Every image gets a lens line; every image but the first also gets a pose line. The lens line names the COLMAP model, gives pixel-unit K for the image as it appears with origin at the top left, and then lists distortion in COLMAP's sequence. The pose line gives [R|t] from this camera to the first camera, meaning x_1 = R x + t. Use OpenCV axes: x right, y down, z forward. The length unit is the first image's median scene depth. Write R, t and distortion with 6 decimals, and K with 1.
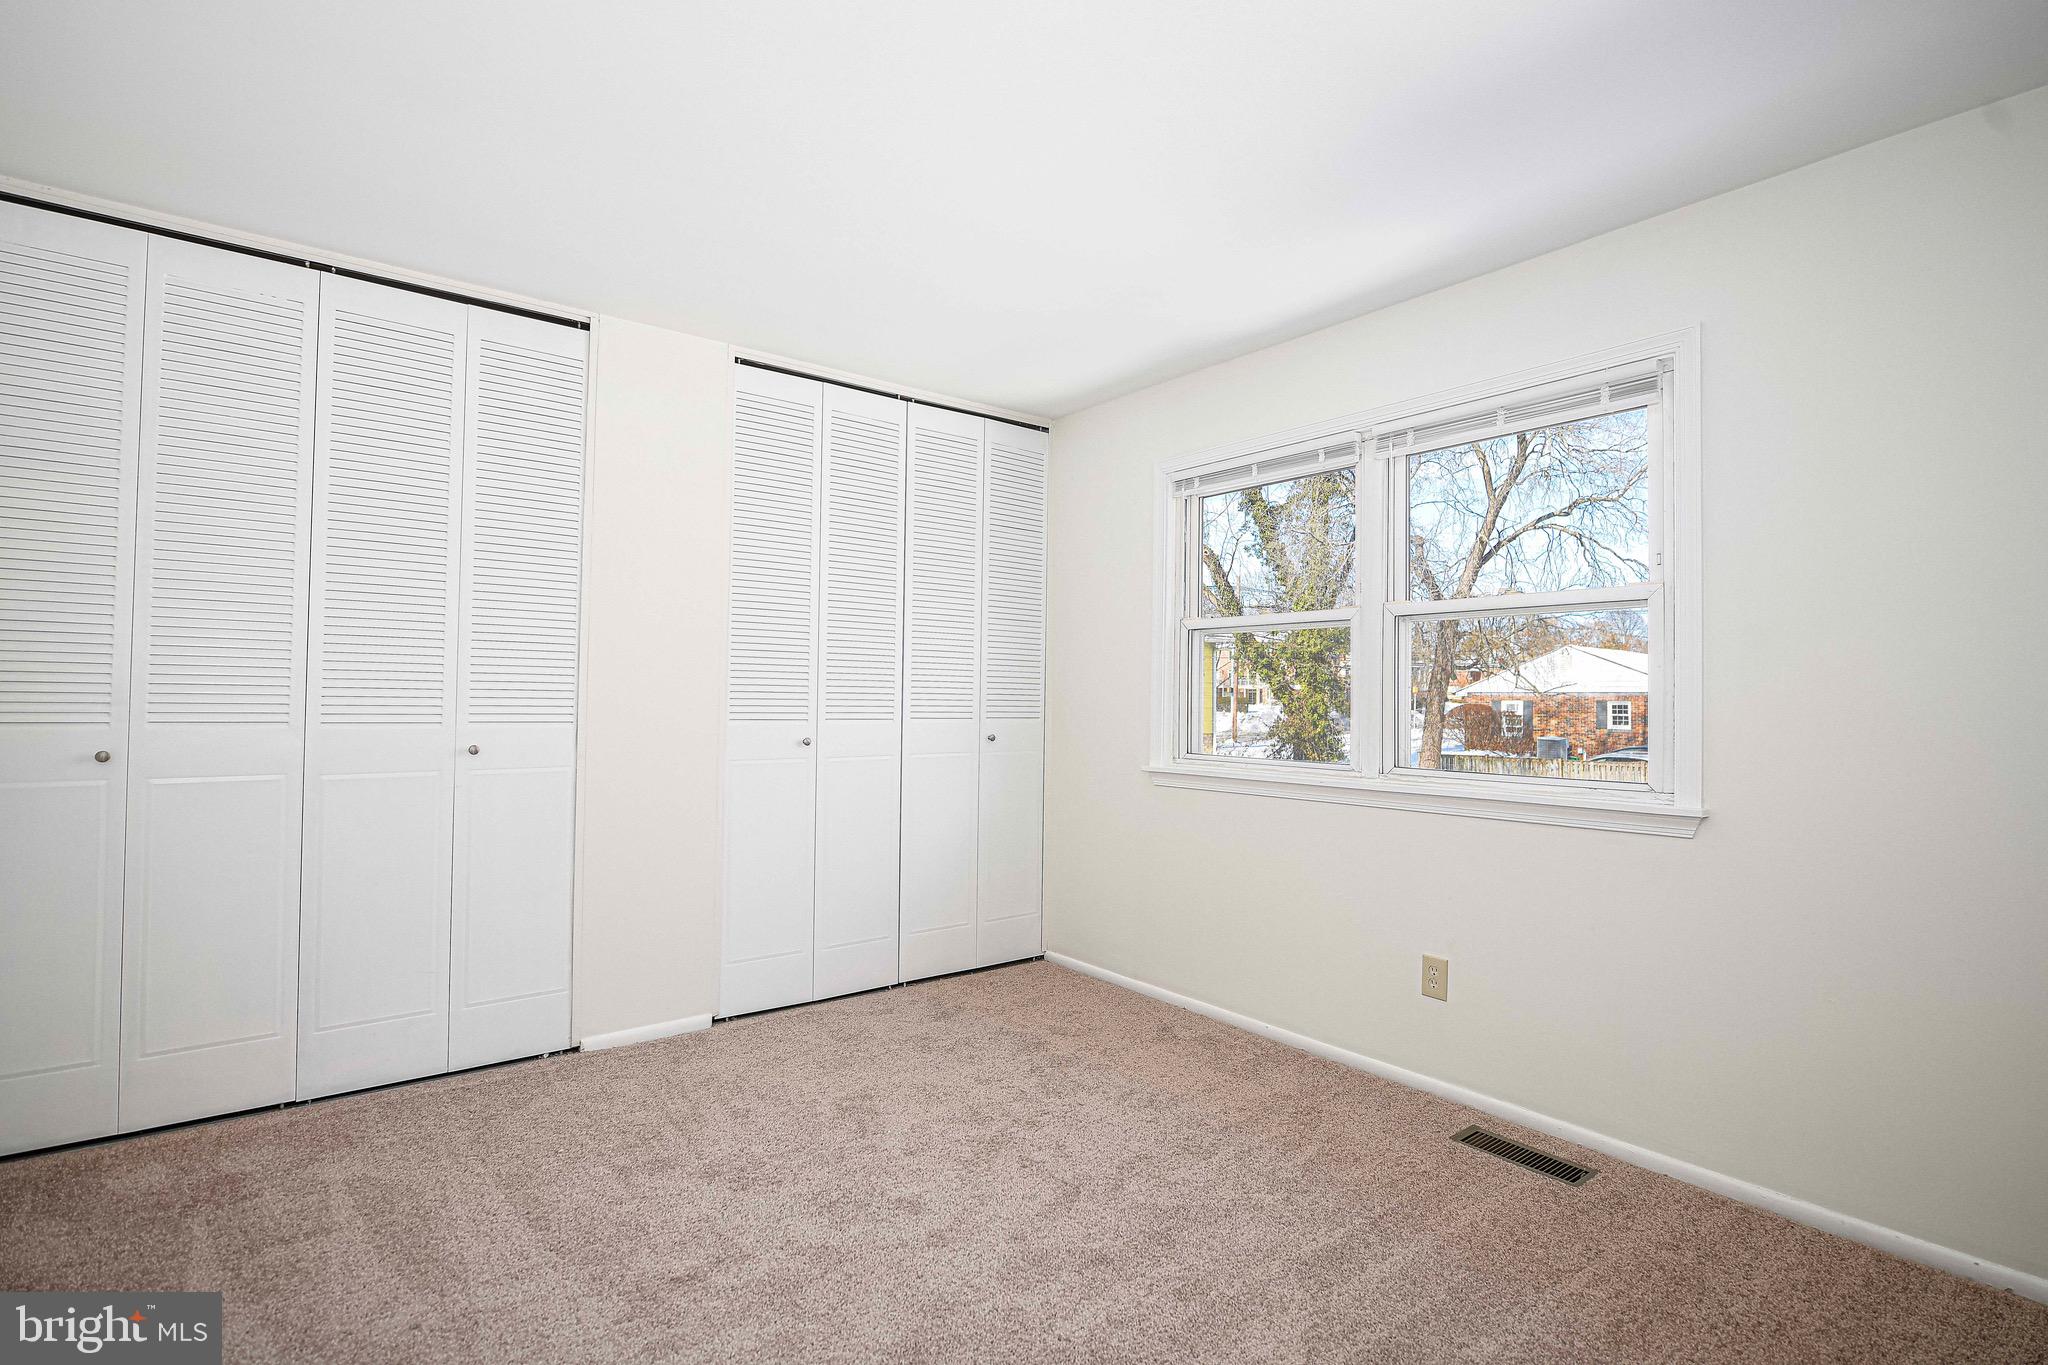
lens RADIAL K [[991.4, 0, 1022.2], [0, 991.4, 683.5], [0, 0, 1]] dist [0.004687, 0.000446]
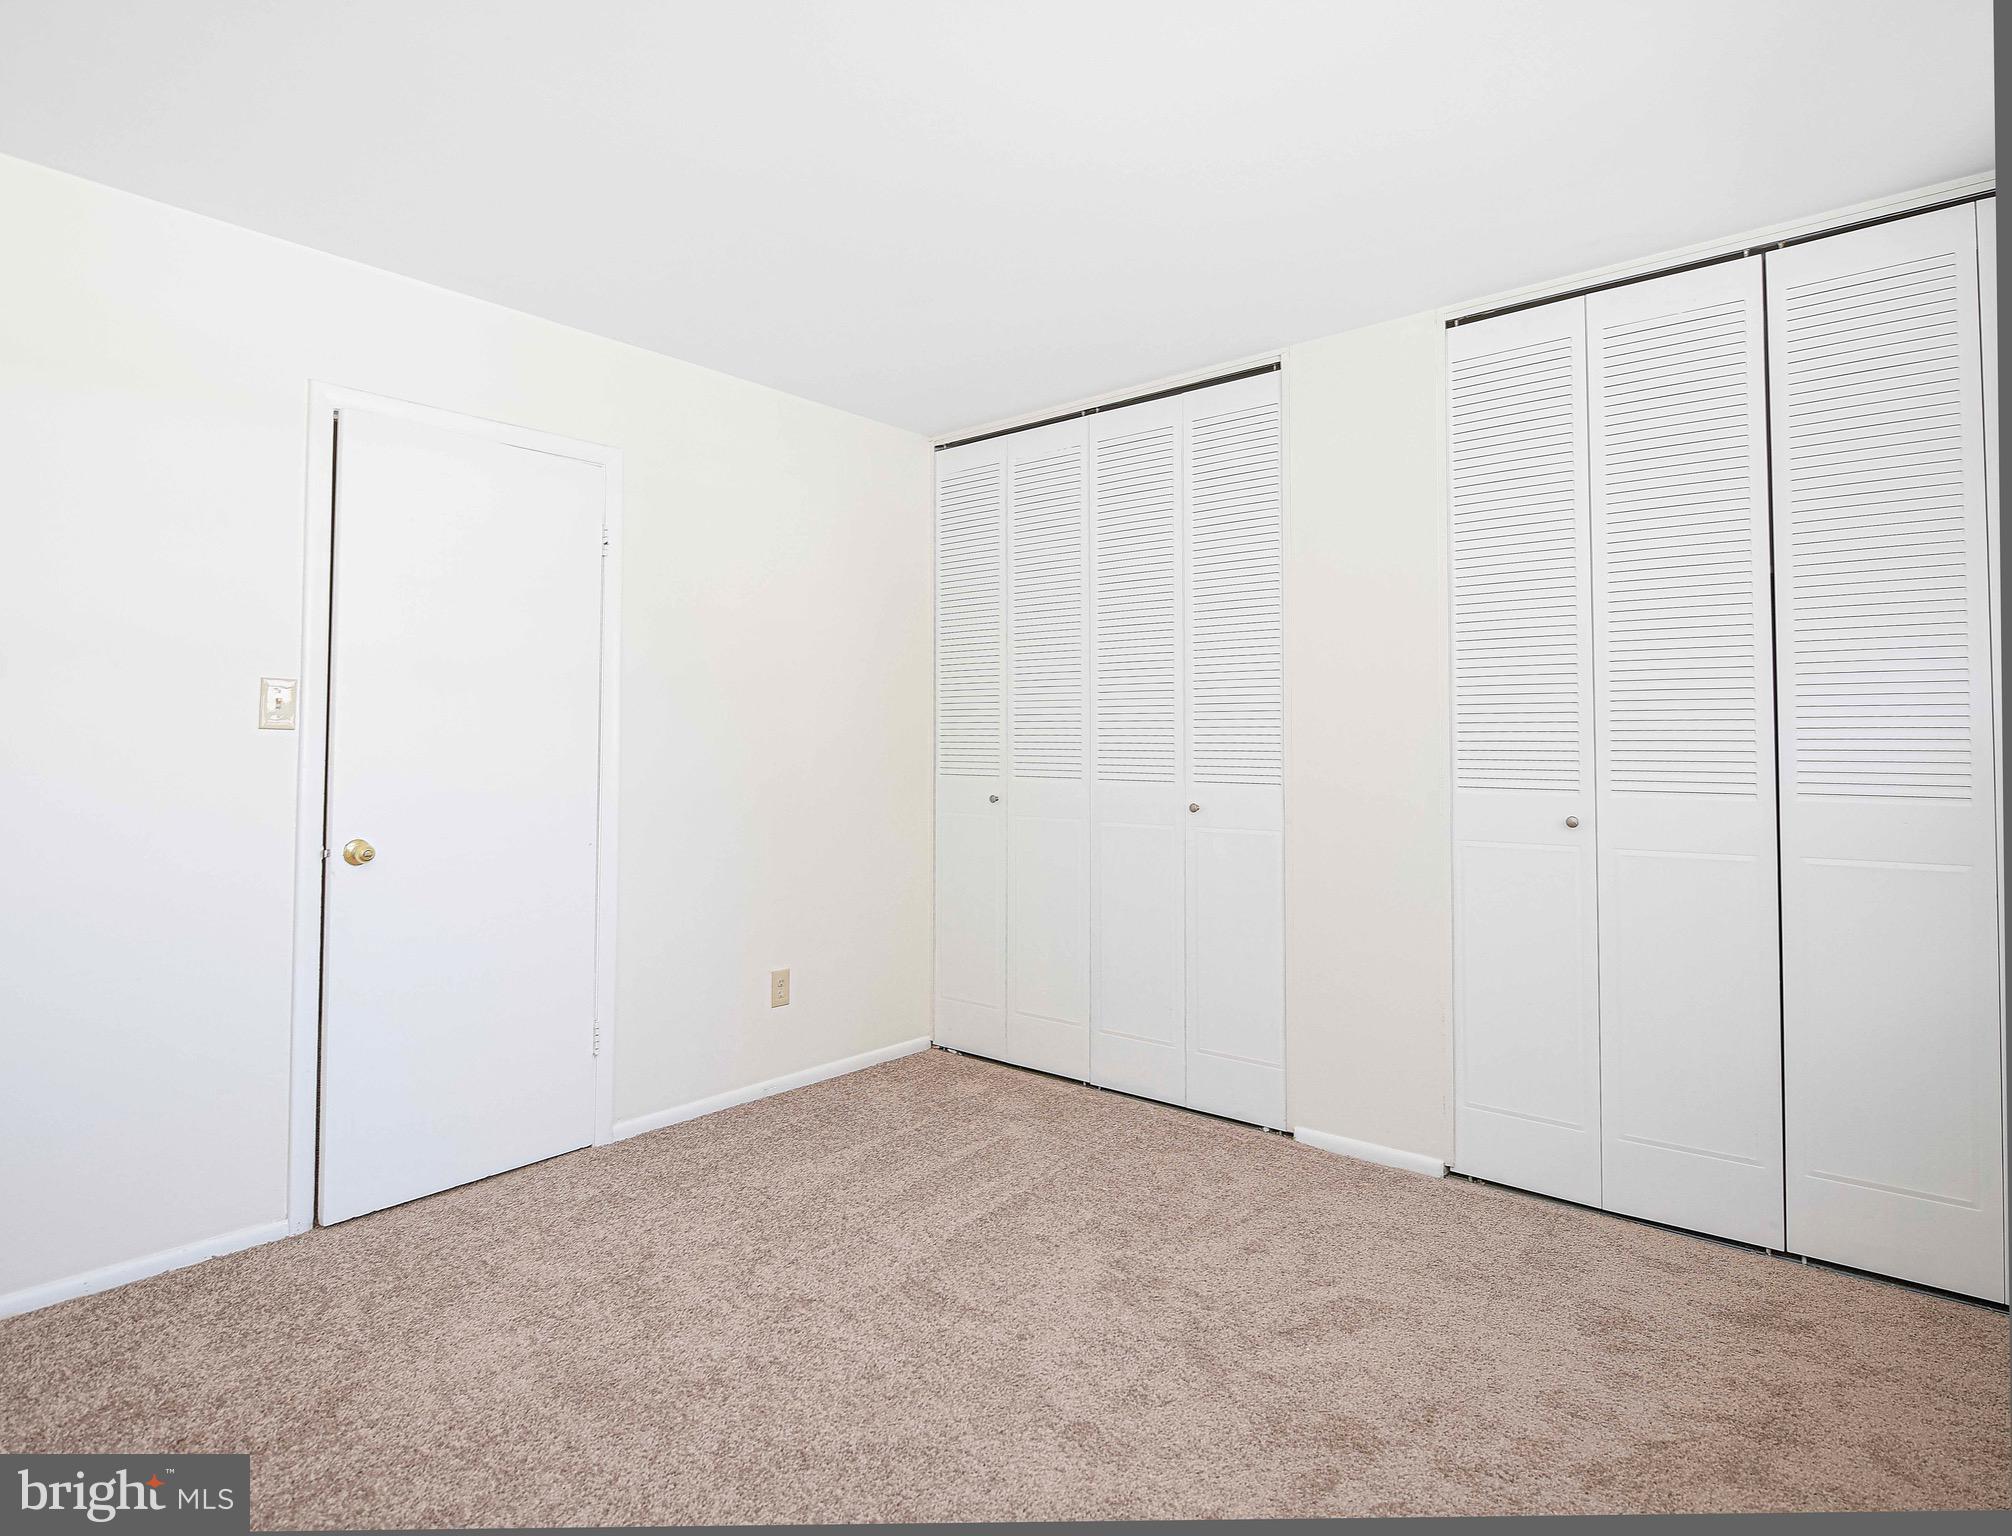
lens RADIAL K [[1097.8, 0, 948.1], [0, 1097.8, 726.6], [0, 0, 1]] dist [-0.002295, 0.000170]
pose [[0.189736, -0.036763, -0.981147, 0.507061], [0.008452, 0.999323, -0.035810, 0.018955], [0.981799, -0.001498, 0.189918, 0.482663]]
